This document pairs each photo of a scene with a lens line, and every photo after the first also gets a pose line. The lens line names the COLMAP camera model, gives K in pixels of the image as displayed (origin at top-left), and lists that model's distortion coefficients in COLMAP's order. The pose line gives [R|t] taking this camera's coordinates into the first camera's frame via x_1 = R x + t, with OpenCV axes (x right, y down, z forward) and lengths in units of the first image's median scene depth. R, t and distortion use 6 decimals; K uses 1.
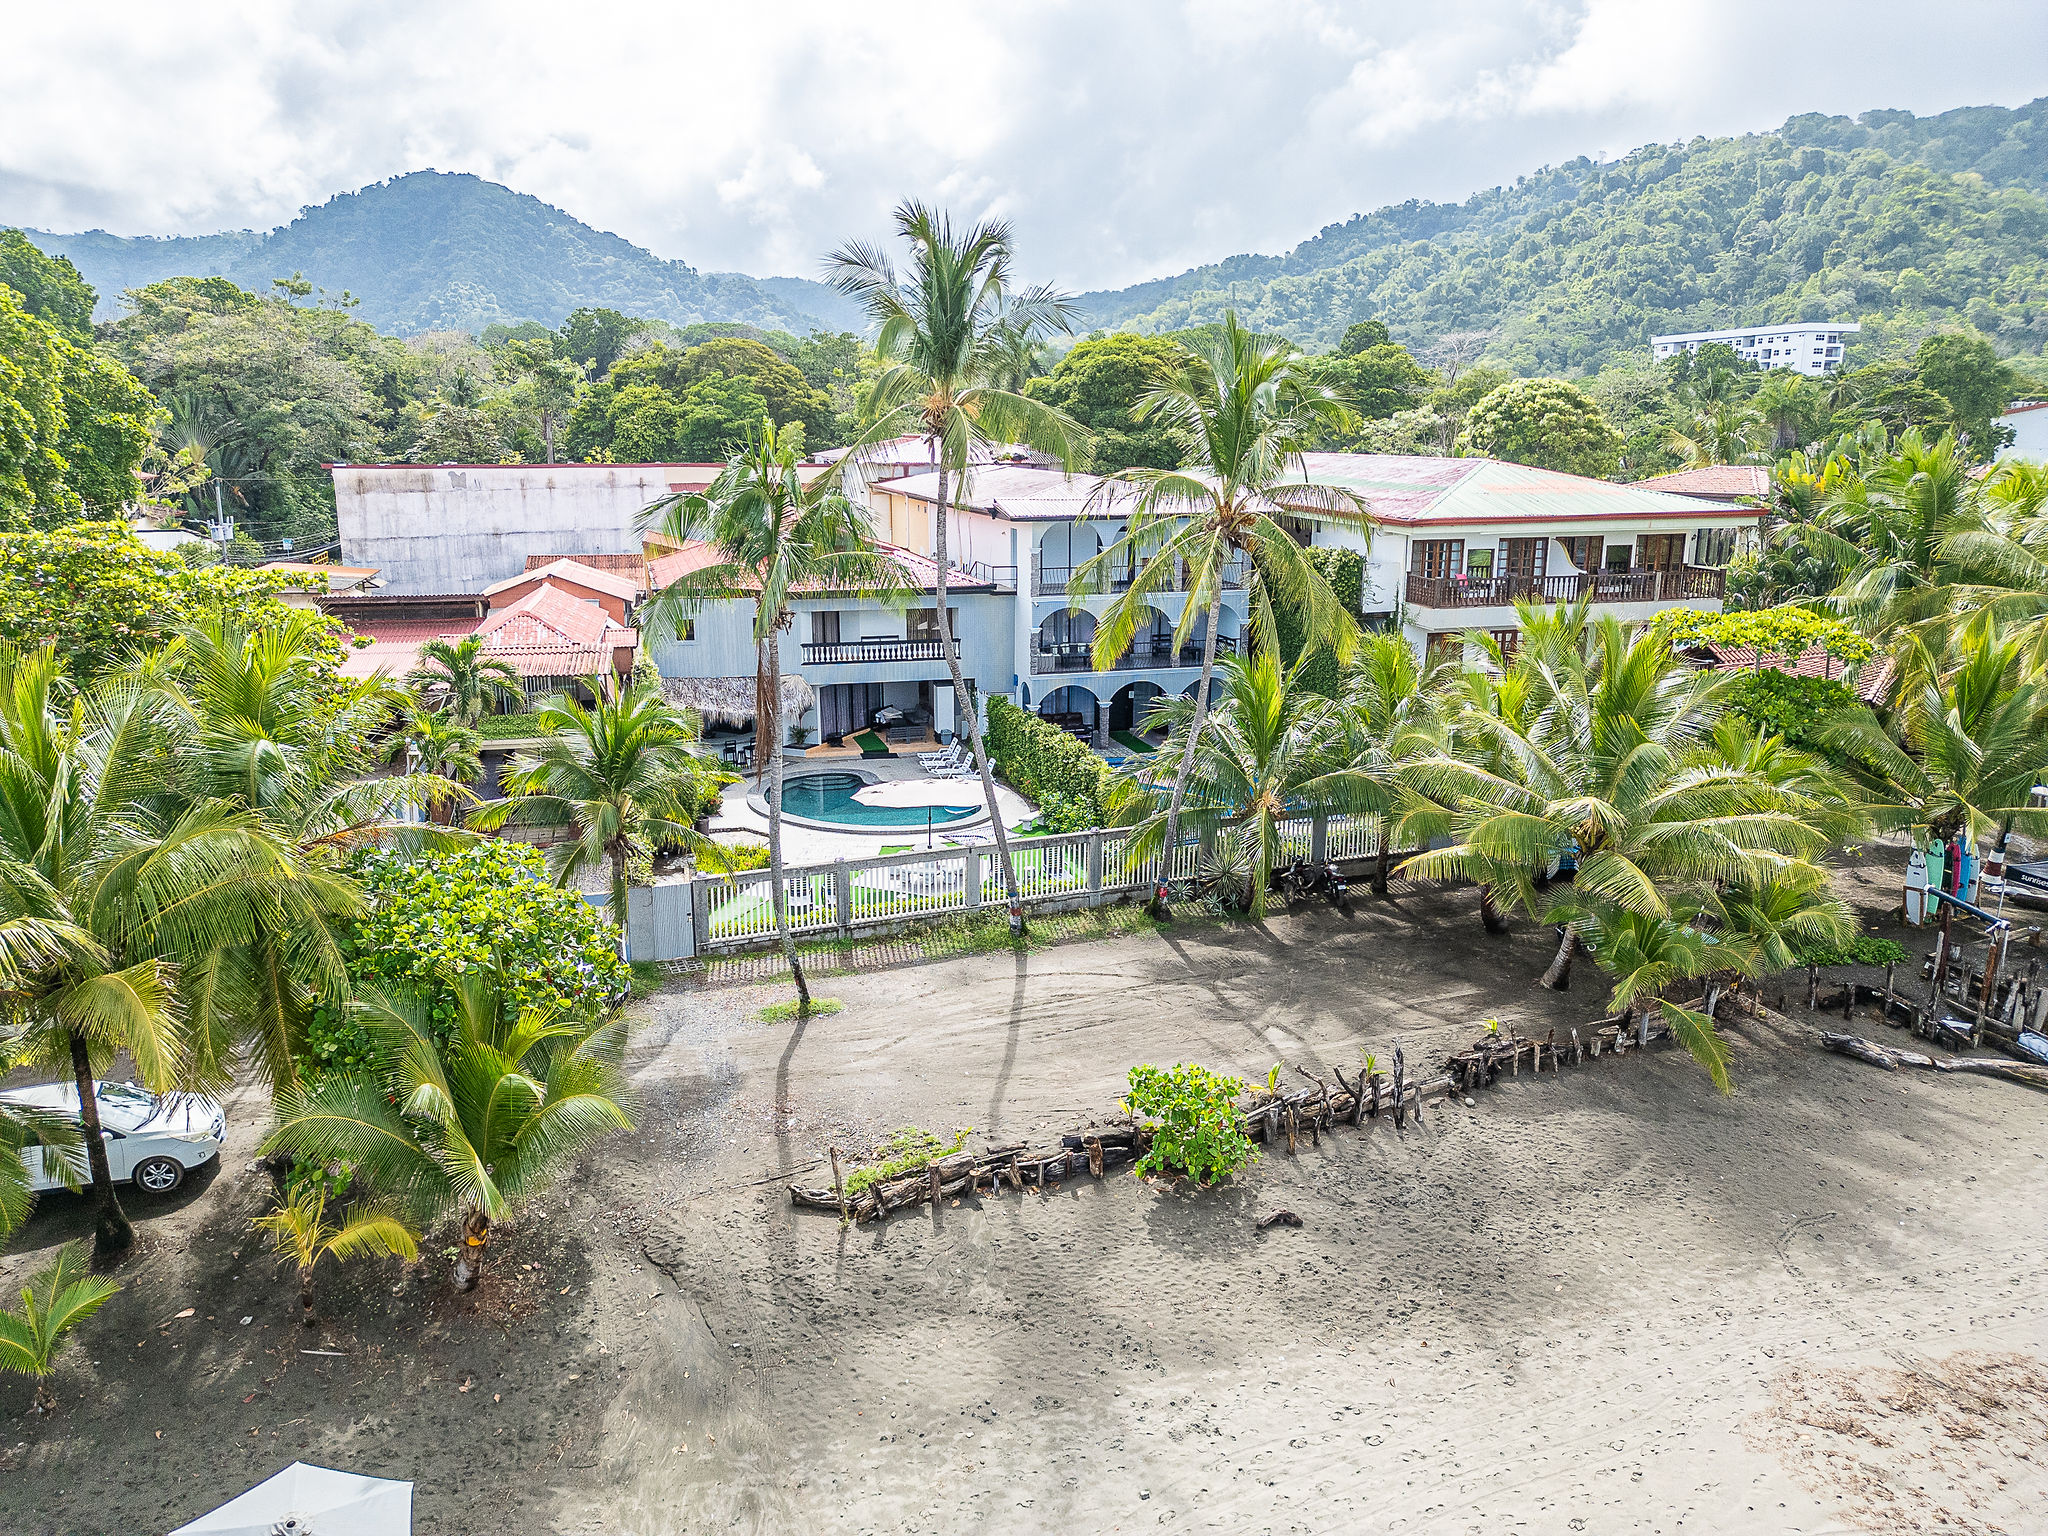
lens RADIAL K [[1420.1, 0, 1024.0], [0, 1420.1, 768.0], [0, 0, 1]] dist [0.005881, 0.004691]
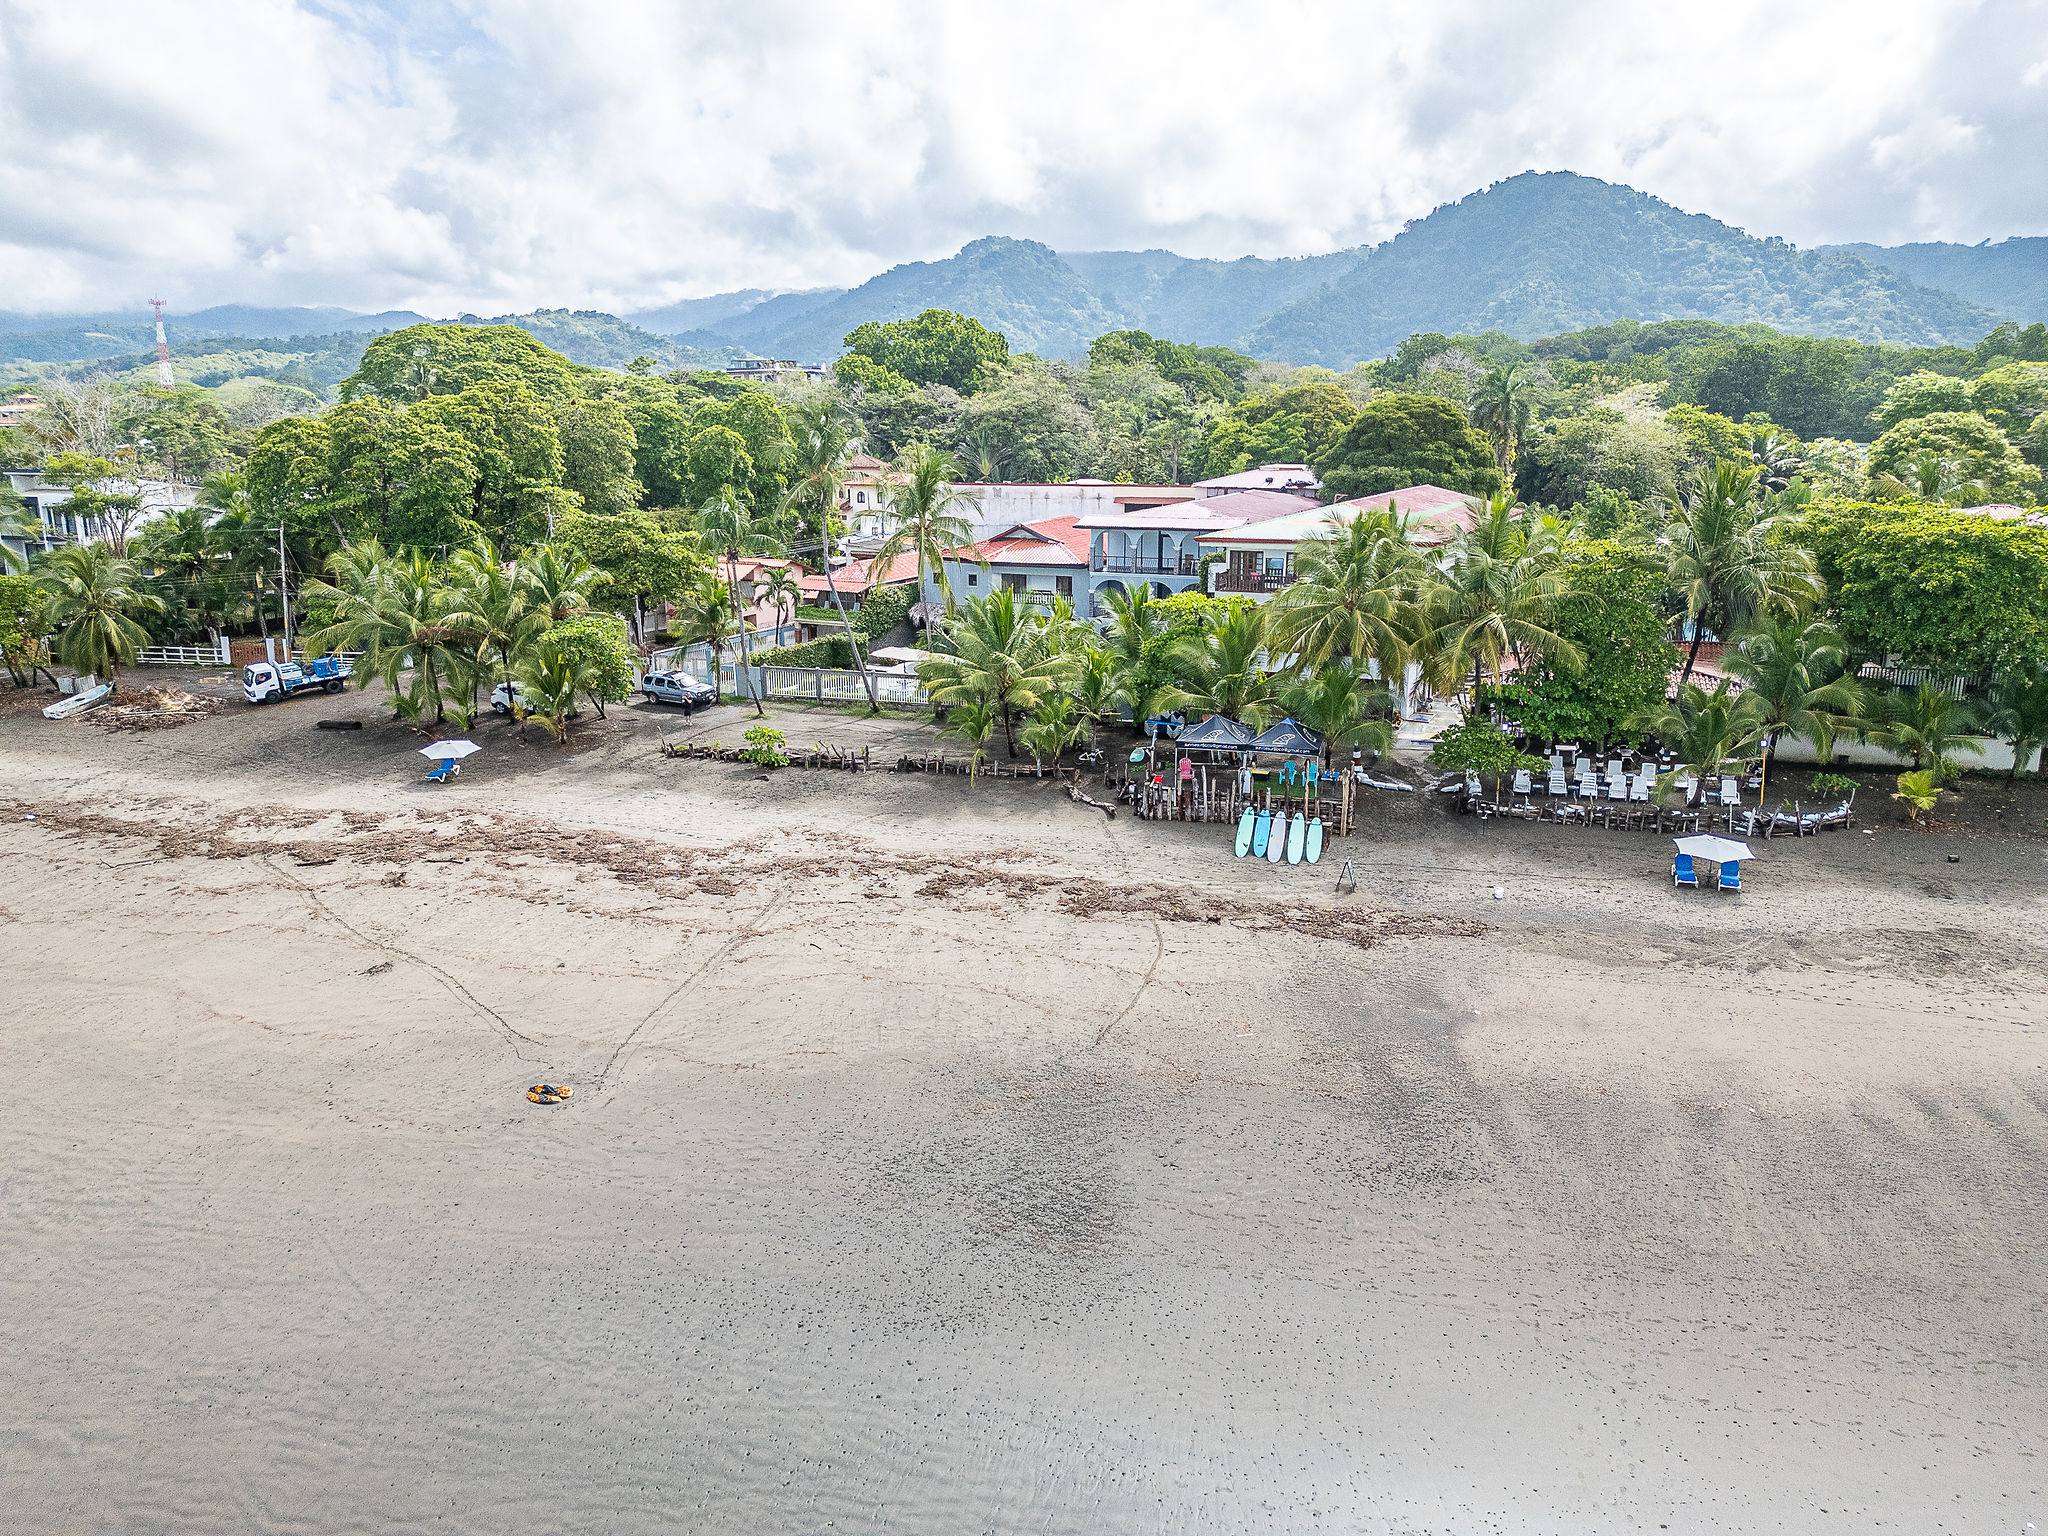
lens RADIAL K [[1412.8, 0, 1024.0], [0, 1412.8, 768.0], [0, 0, 1]] dist [0.001552, -0.000275]
pose [[0.759963, 0.143854, -0.633847, 0.595965], [-0.139269, 0.988590, 0.057385, 0.016808], [0.634870, 0.044665, 0.771327, -0.212007]]
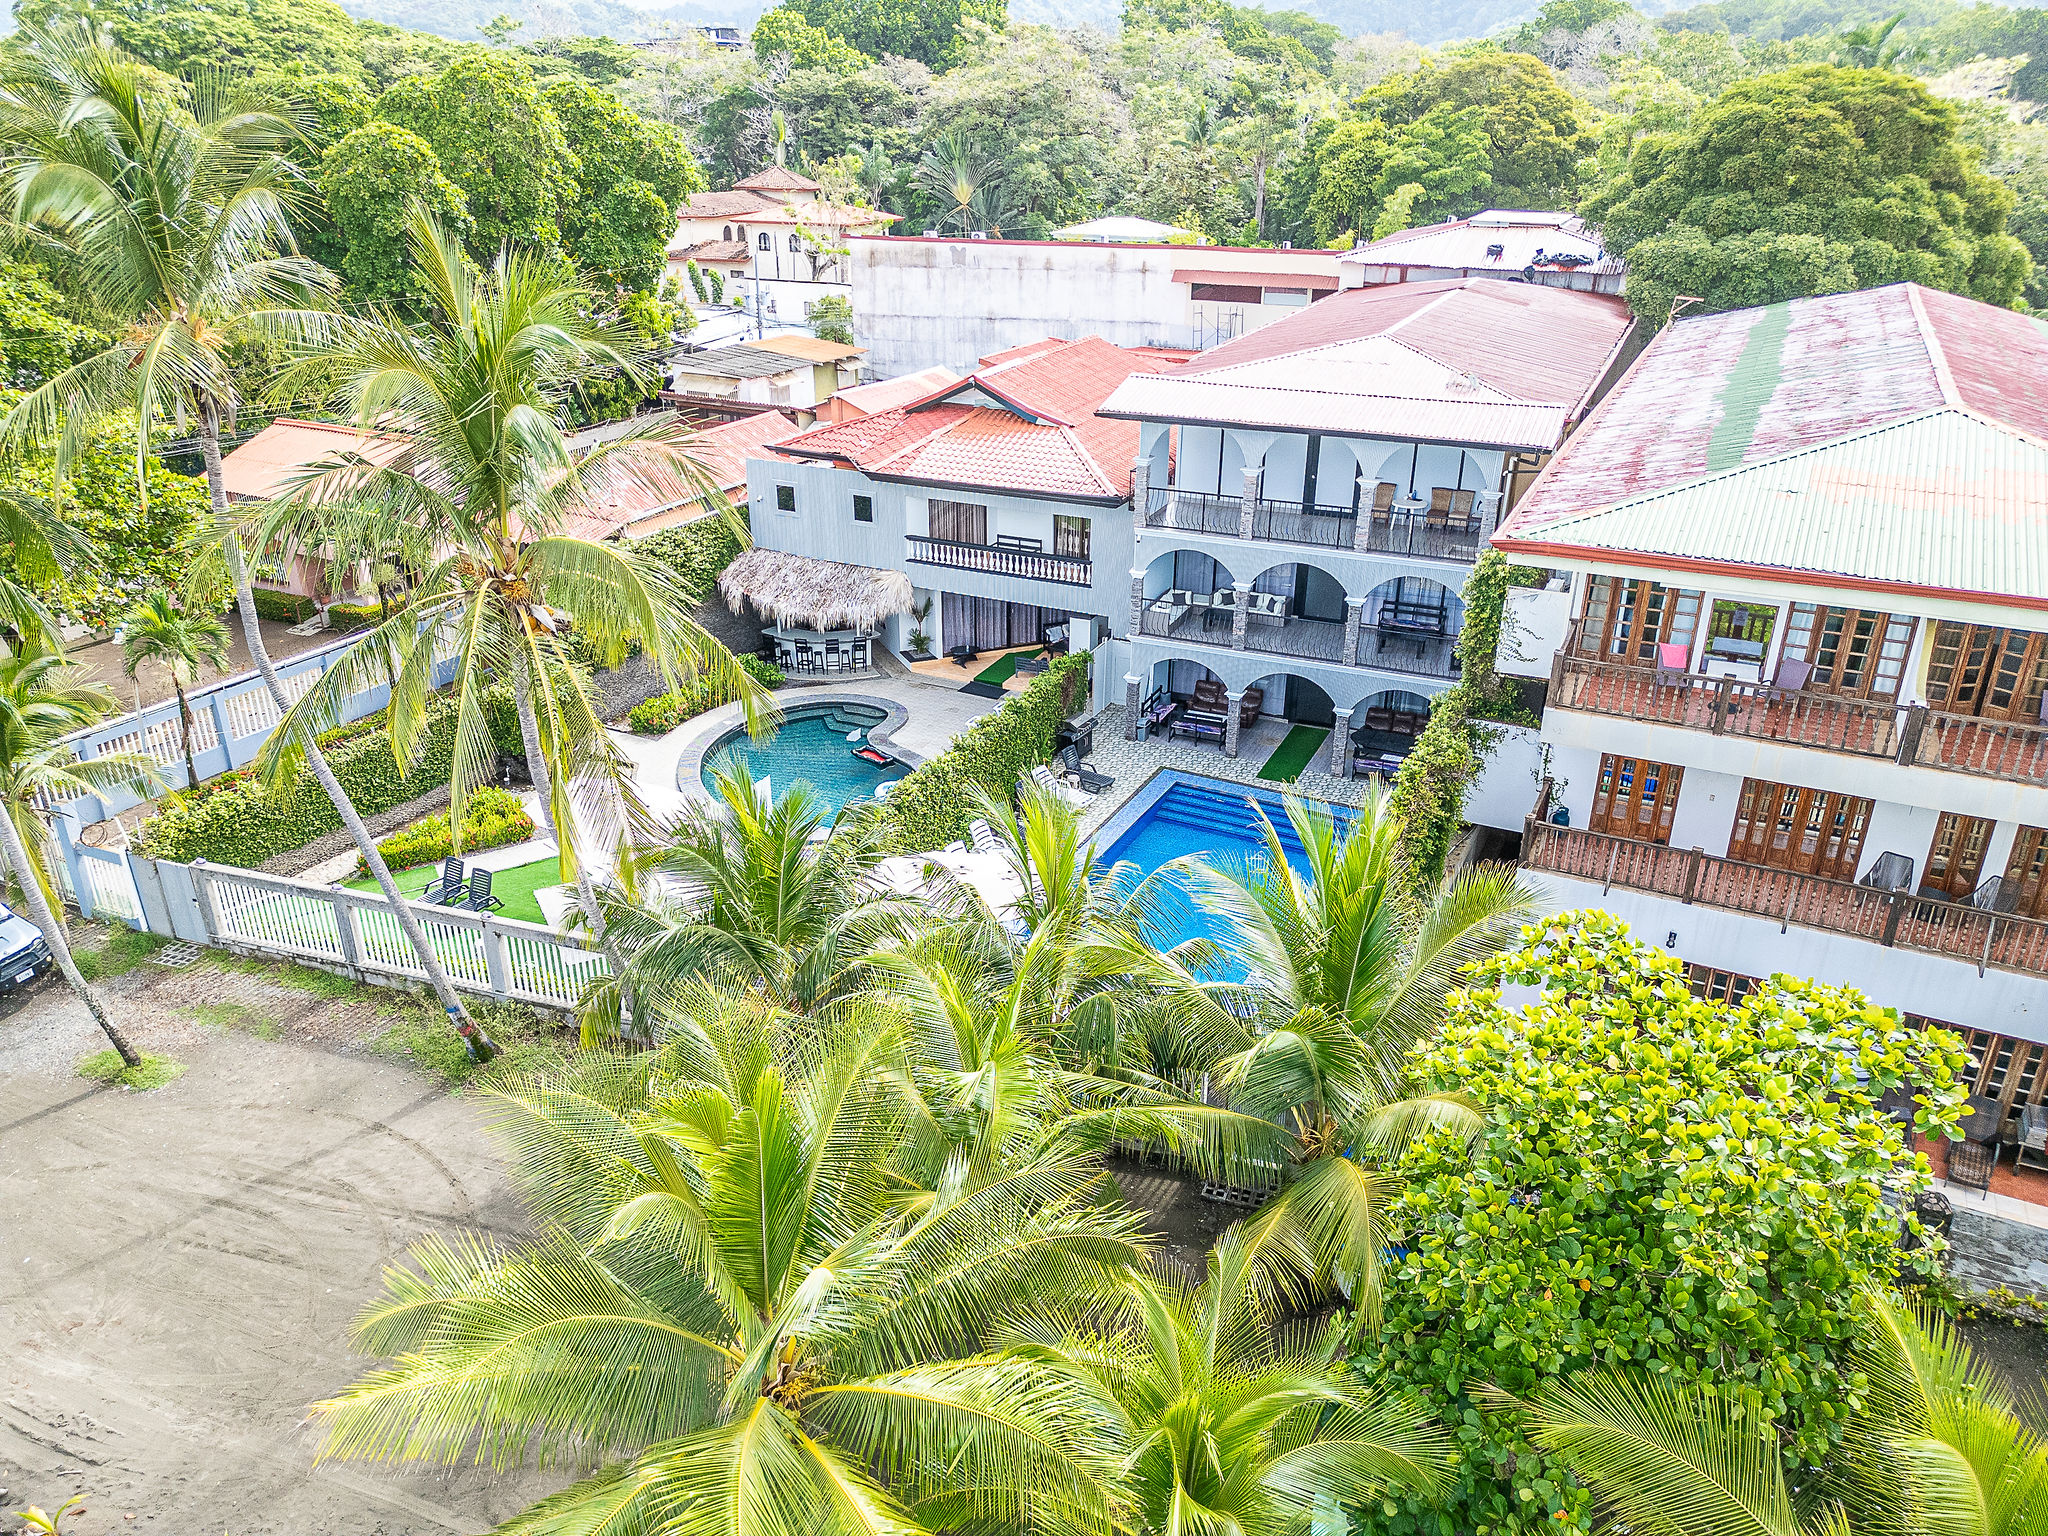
lens RADIAL K [[1412.8, 0, 1024.0], [0, 1412.8, 768.0], [0, 0, 1]] dist [0.001552, -0.000275]
pose [[0.751649, 0.271631, -0.601032, 0.226803], [-0.148776, 0.957599, 0.246720, -0.093529], [0.642564, -0.096028, 0.760191, 0.234551]]
